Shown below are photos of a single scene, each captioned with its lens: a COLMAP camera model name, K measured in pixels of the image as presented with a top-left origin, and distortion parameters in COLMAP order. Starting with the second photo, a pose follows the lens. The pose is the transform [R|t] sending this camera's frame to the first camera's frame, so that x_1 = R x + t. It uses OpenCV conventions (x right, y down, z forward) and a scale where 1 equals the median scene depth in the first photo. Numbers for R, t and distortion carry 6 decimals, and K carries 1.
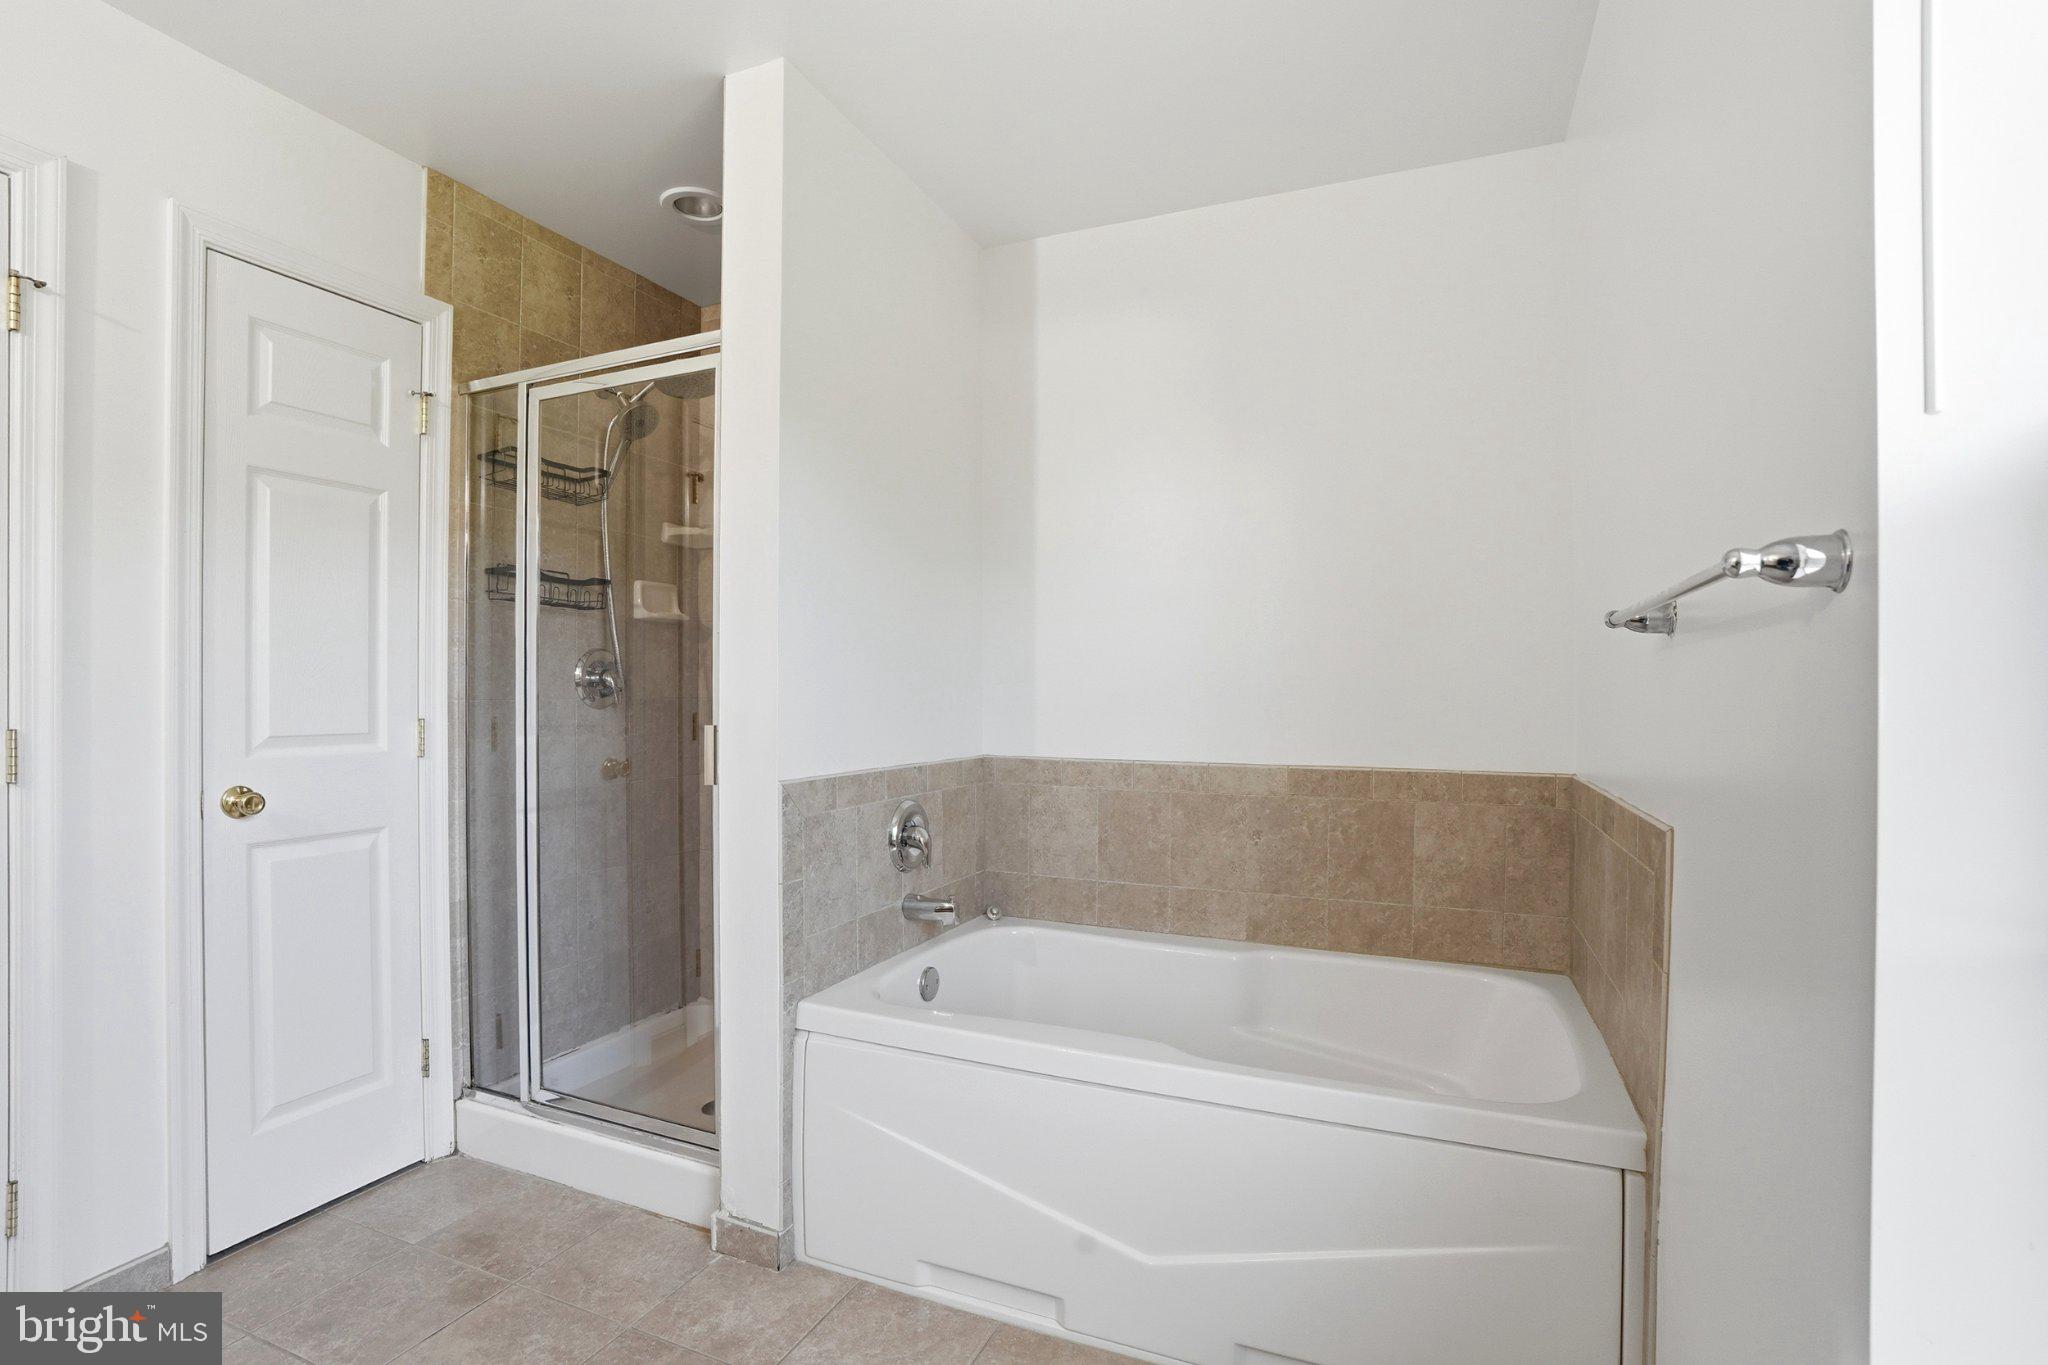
lens RADIAL K [[939.0, 0, 1021.3], [0, 939.0, 691.7], [0, 0, 1]] dist [-0.035637, 0.006237]
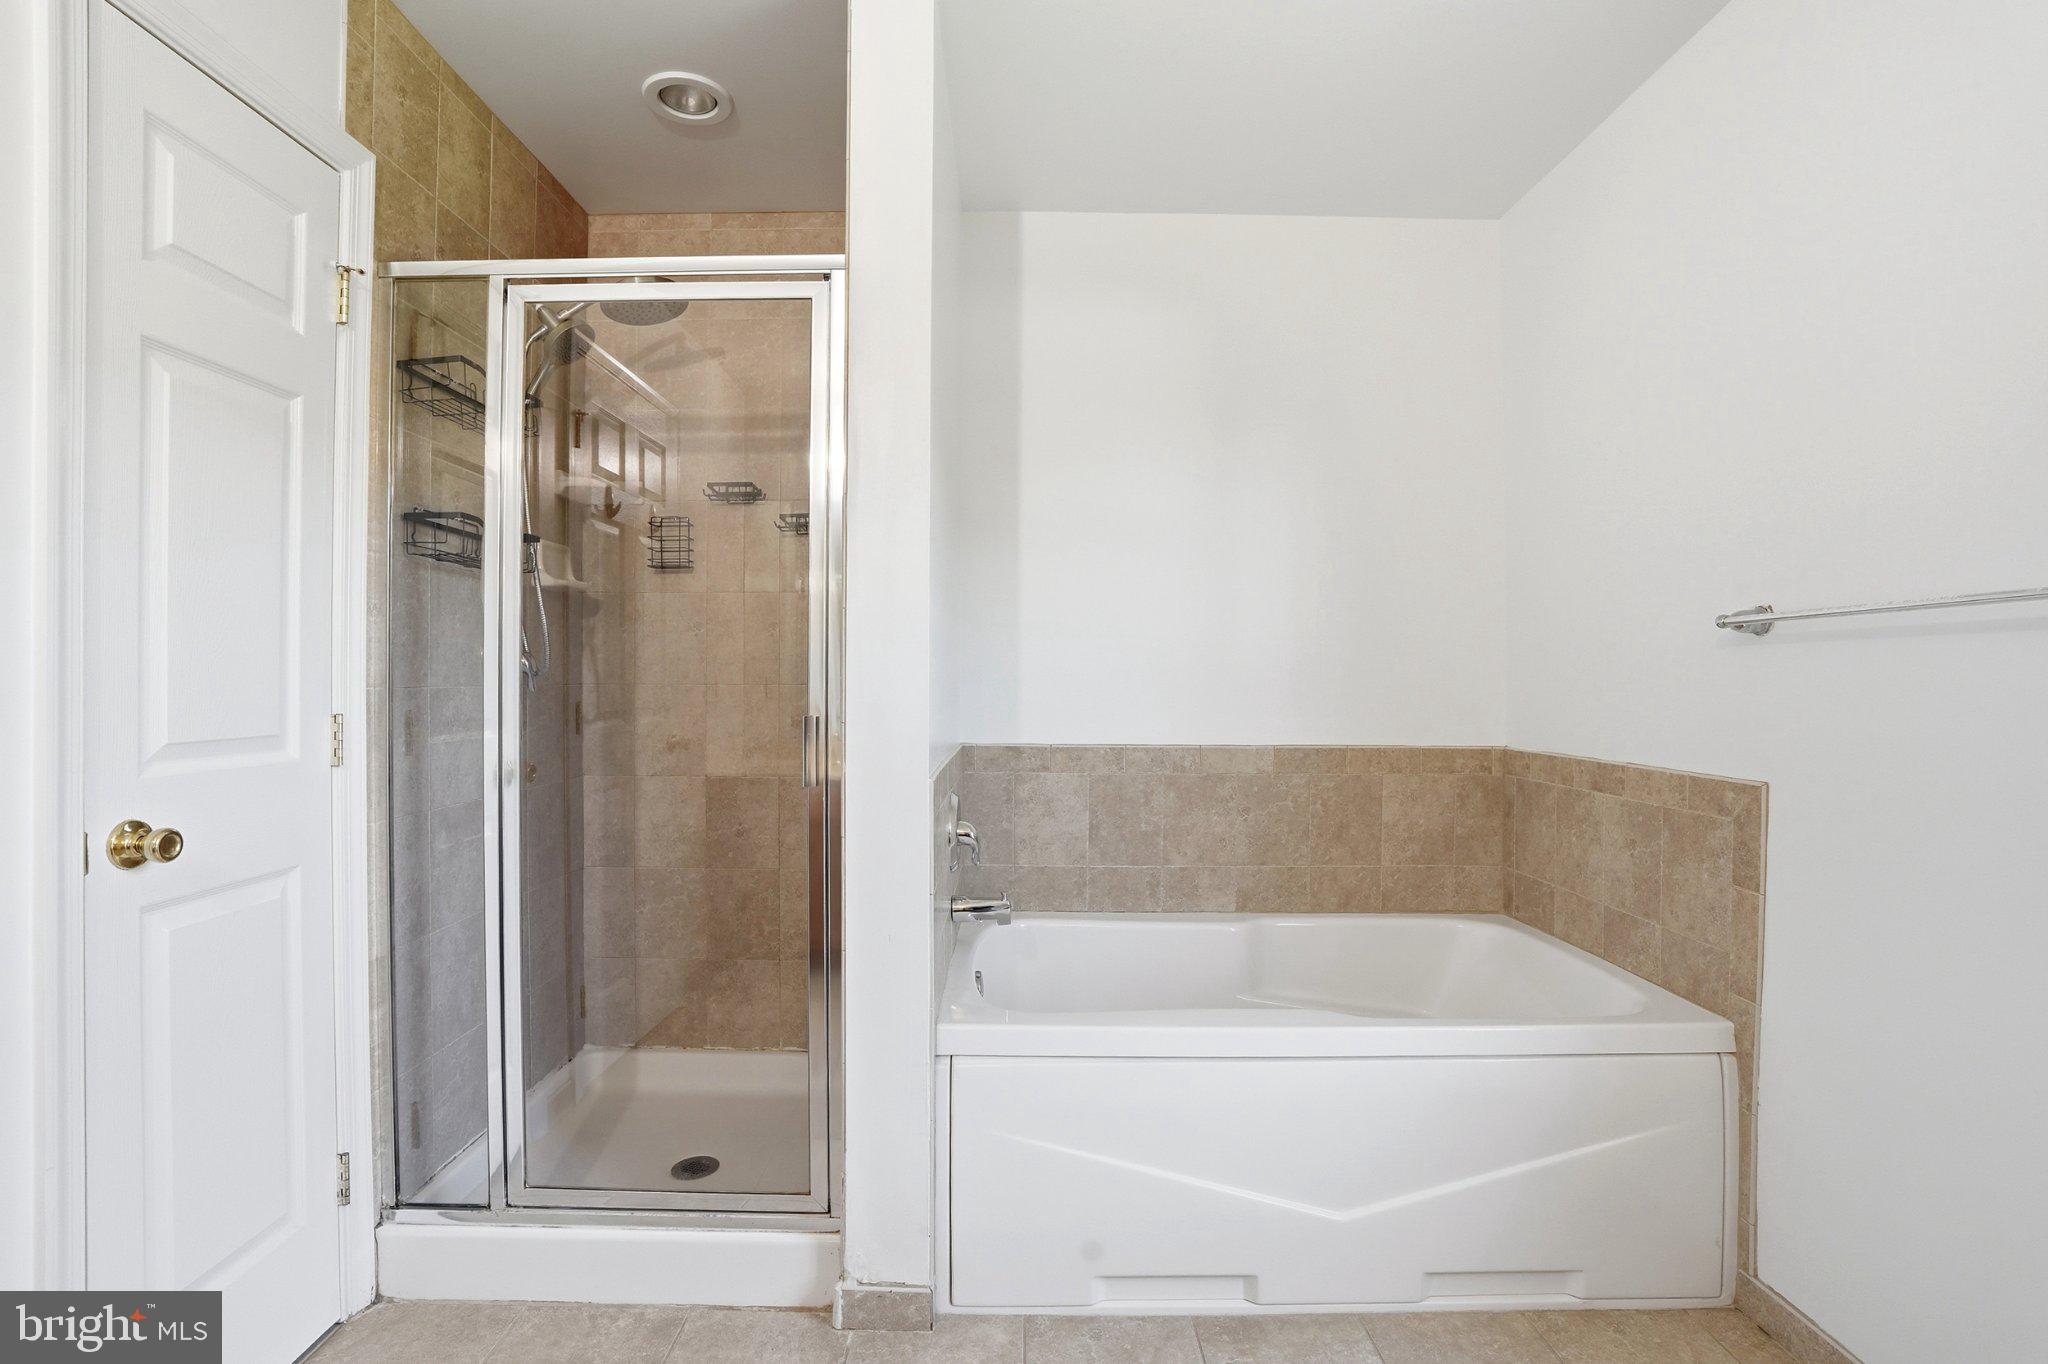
lens RADIAL K [[939.0, 0, 1032.5], [0, 939.0, 675.8], [0, 0, 1]] dist [-0.035637, 0.006237]
pose [[0.920046, 0.001564, 0.391808, -0.427210], [-0.001008, 0.999998, -0.001624, -0.000249], [-0.391810, 0.001099, 0.920045, 0.119951]]
